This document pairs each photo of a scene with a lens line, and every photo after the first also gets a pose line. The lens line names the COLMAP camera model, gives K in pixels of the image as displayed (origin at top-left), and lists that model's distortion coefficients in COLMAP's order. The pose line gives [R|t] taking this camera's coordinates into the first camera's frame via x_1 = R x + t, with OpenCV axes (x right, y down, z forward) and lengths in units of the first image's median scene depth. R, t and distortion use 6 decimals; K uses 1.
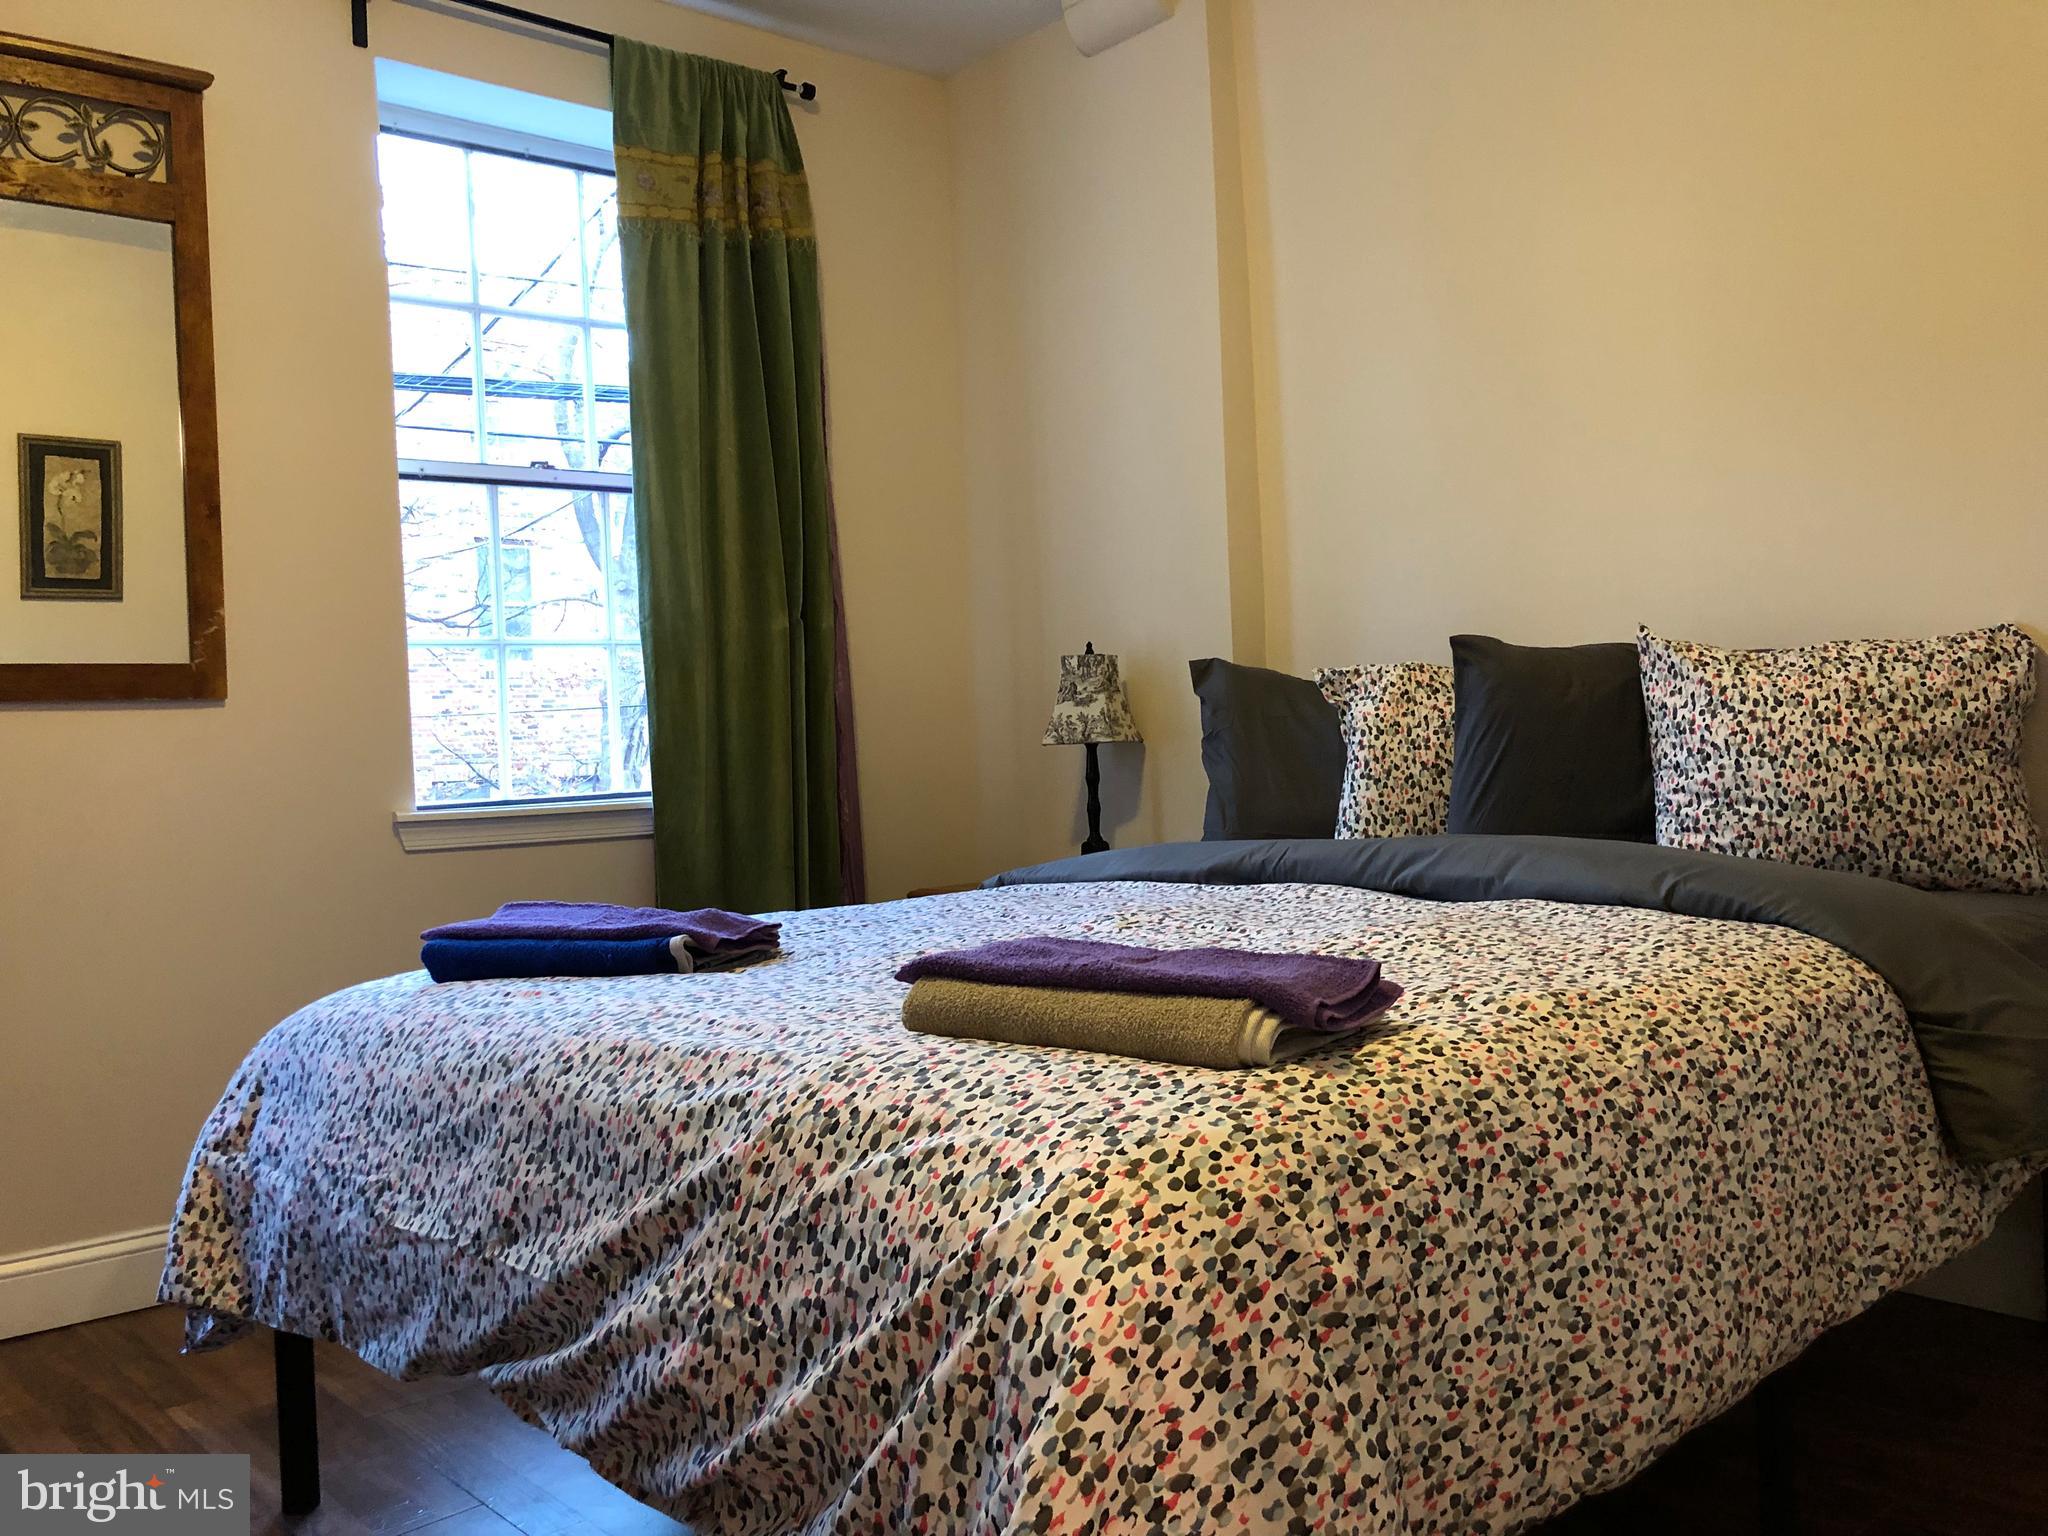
lens RADIAL K [[1665.7, 0, 1031.4], [0, 1665.7, 776.3], [0, 0, 1]] dist [0.037451, -0.035466]
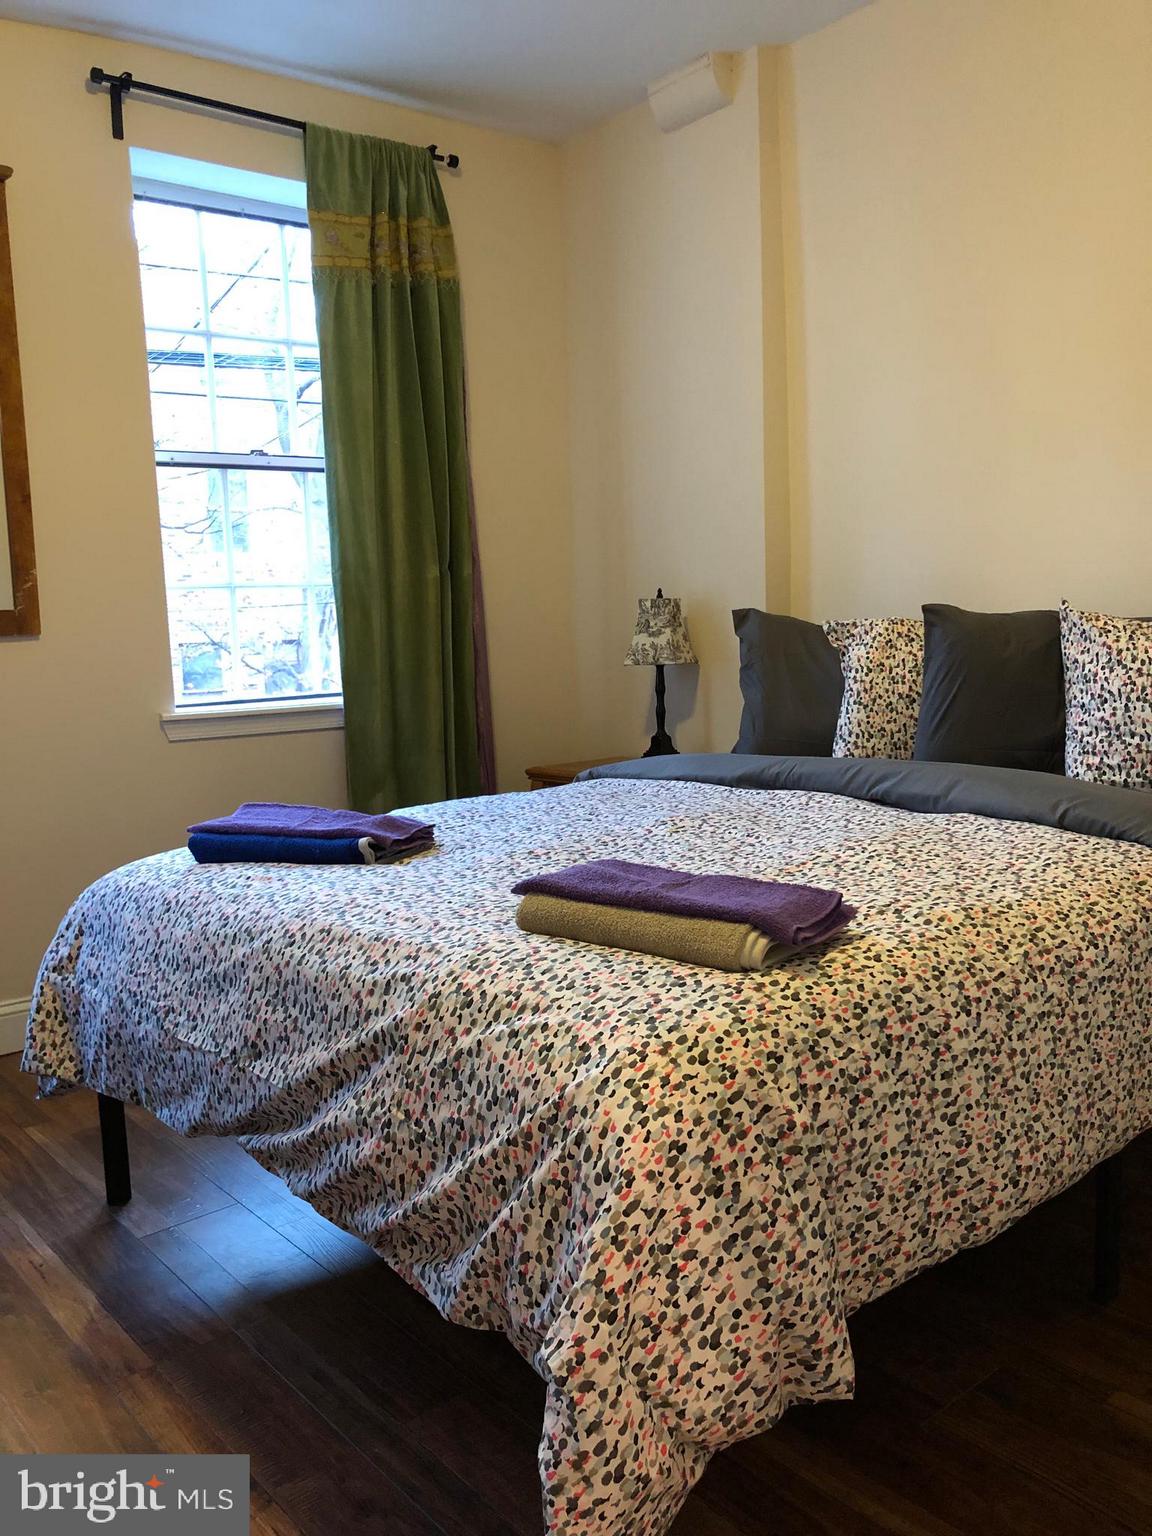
lens RADIAL K [[1249.3, 0, 577.2], [0, 1249.3, 783.6], [0, 0, 1]] dist [0.037451, -0.035466]
pose [[0.999262, 0.013966, -0.035788, 0.013715], [-0.009552, 0.992647, 0.120668, -0.104128], [0.037210, -0.120237, 0.992048, -0.076810]]
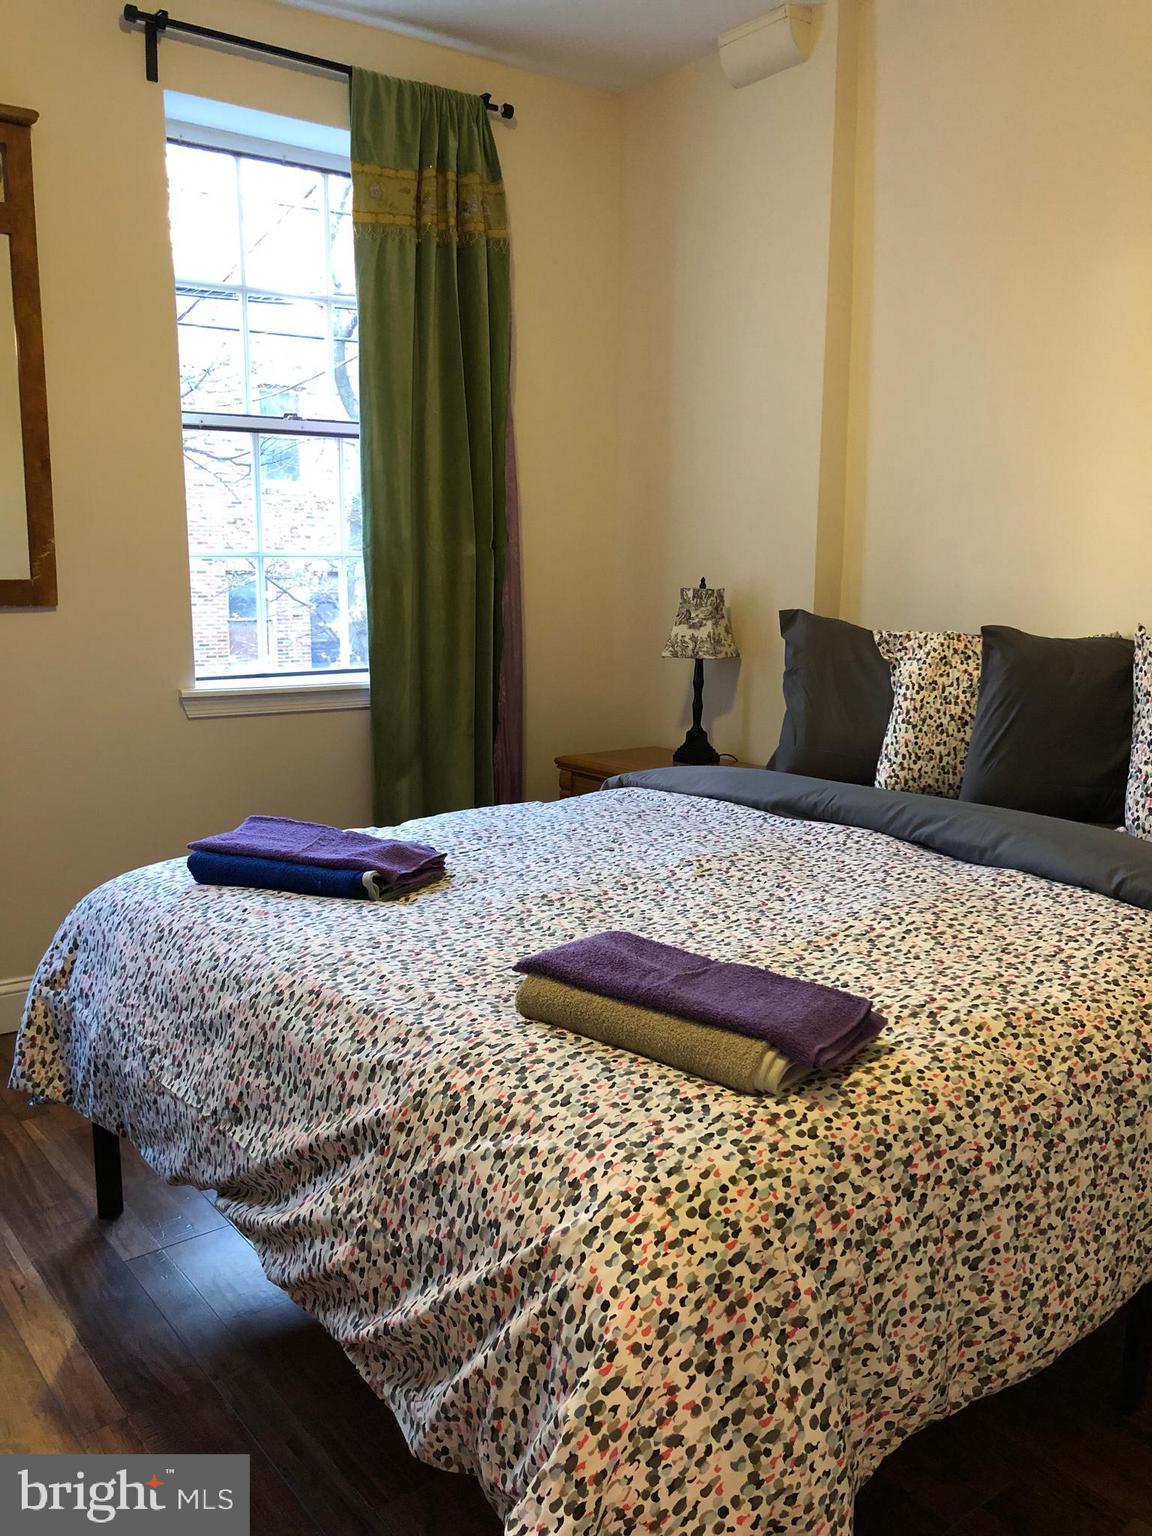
lens RADIAL K [[1249.3, 0, 580.9], [0, 1249.3, 781.3], [0, 0, 1]] dist [0.037451, -0.035466]
pose [[0.995725, 0.064519, -0.066100, 0.030056], [-0.052220, 0.983479, 0.173329, -0.204072], [0.076191, -0.169137, 0.982643, 0.027334]]
